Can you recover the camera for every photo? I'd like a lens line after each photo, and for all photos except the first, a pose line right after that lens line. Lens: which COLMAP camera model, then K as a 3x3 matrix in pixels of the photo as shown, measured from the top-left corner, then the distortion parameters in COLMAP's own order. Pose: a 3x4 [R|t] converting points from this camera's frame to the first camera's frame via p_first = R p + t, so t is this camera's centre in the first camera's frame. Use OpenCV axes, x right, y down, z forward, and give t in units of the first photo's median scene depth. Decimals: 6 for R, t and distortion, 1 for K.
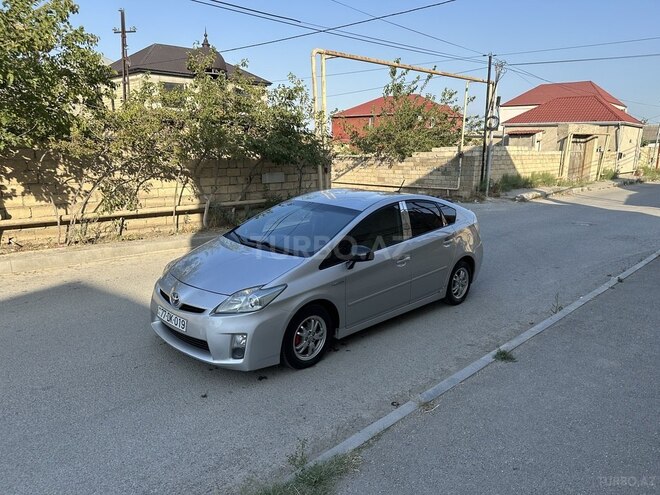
lens RADIAL K [[462.2, 0, 328.0], [0, 462.2, 248.1], [0, 0, 1]] dist [0.121850, -0.177005]
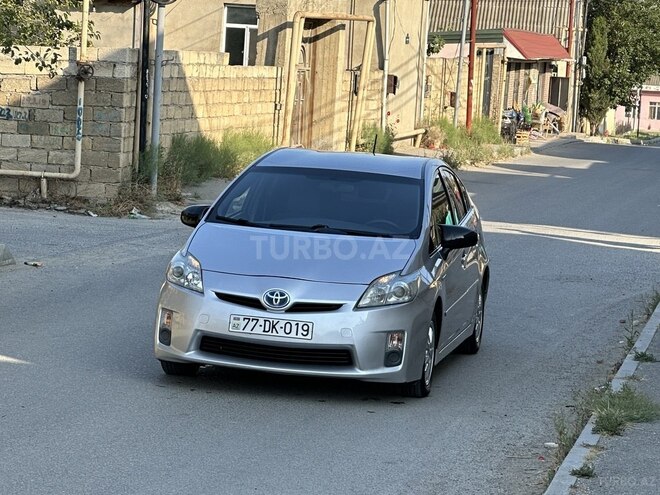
lens RADIAL K [[2313.0, 0, 330.0], [0, 2313.0, 247.5], [0, 0, 1]] dist [-0.548728, 16.652783]
pose [[0.828397, -0.012419, 0.560004, -0.997198], [0.072769, 0.993668, -0.085608, 0.152262], [-0.555395, 0.111668, 0.824055, -0.854676]]
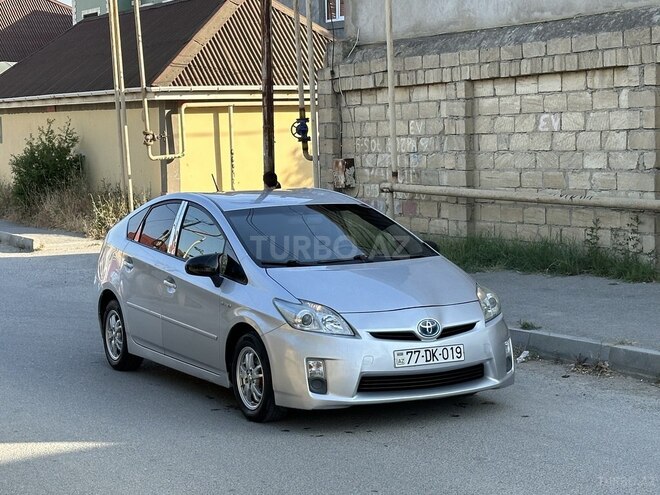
lens RADIAL K [[1392.8, 0, 309.9], [0, 1392.8, 249.1], [0, 0, 1]] dist [0.139436, 0.163904]
pose [[0.307494, -0.108425, 0.945353, -1.101932], [0.238175, 0.970632, 0.033853, -0.057450], [-0.921260, 0.214750, 0.324287, 0.205998]]
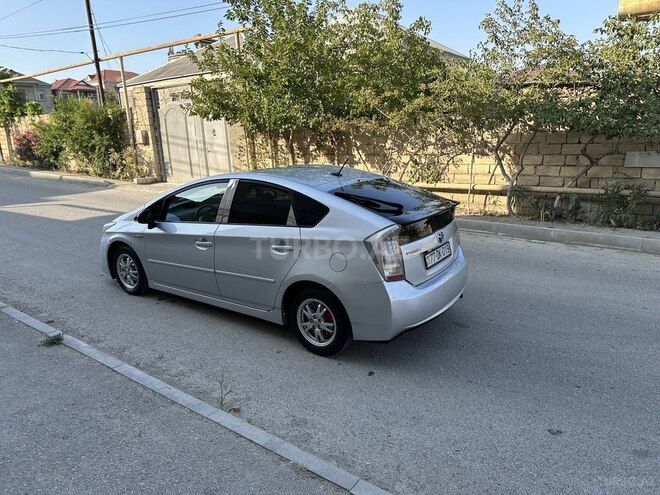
lens RADIAL K [[462.2, 0, 328.0], [0, 462.2, 248.1], [0, 0, 1]] dist [0.121850, -0.177005]
pose [[0.156535, 0.224620, -0.961791, 0.596812], [-0.183274, 0.963490, 0.195188, -0.103201], [0.970519, 0.145717, 0.191987, 0.599224]]
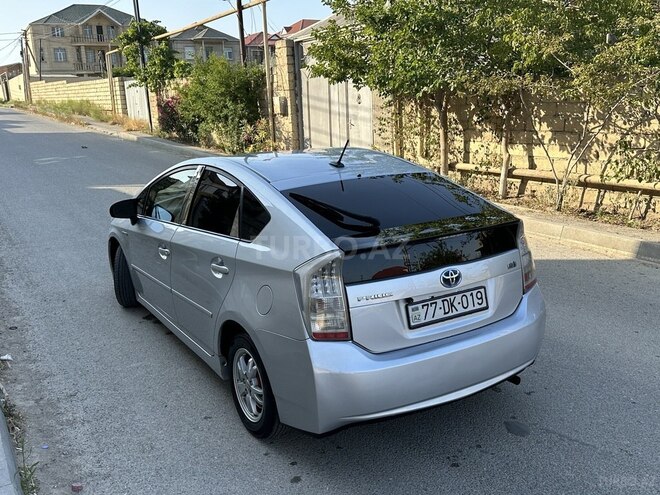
lens RADIAL K [[633.6, 0, 323.6], [0, 633.6, 248.5], [0, 0, 1]] dist [0.171719, -0.348689]
pose [[-0.253086, 0.211105, -0.944130, 0.540435], [-0.181629, 0.948181, 0.260698, -0.143153], [0.950241, 0.237460, -0.201629, 0.787904]]
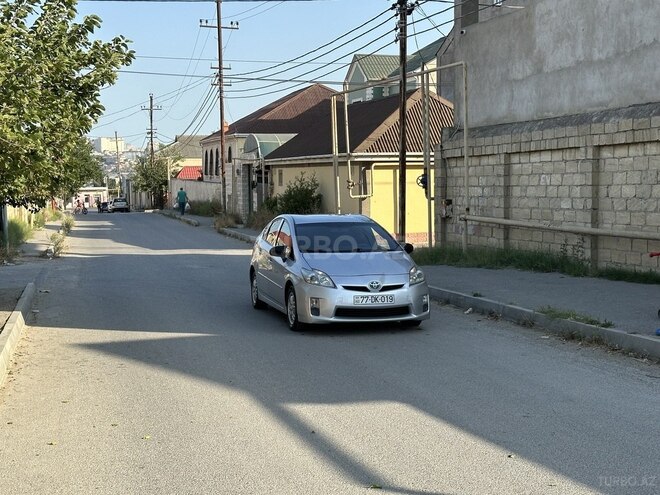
lens RADIAL K [[1010.4, 0, 314.0], [0, 1010.4, 248.7], [0, 0, 1]] dist [0.156169, -0.009310]
pose [[0.523794, -0.079388, 0.848137, -1.370295], [0.202273, 0.978763, -0.033305, 0.029908], [-0.827481, 0.189001, 0.528728, -0.216073]]
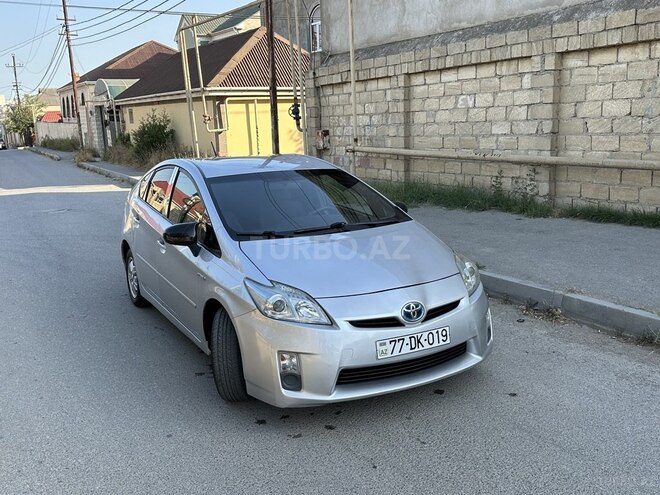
lens RADIAL K [[633.6, 0, 323.6], [0, 633.6, 248.5], [0, 0, 1]] dist [0.171719, -0.348689]
pose [[0.284018, -0.221236, 0.932946, -0.542523], [0.248475, 0.956759, 0.151239, -0.065908], [-0.926064, 0.188860, 0.326708, 0.371369]]
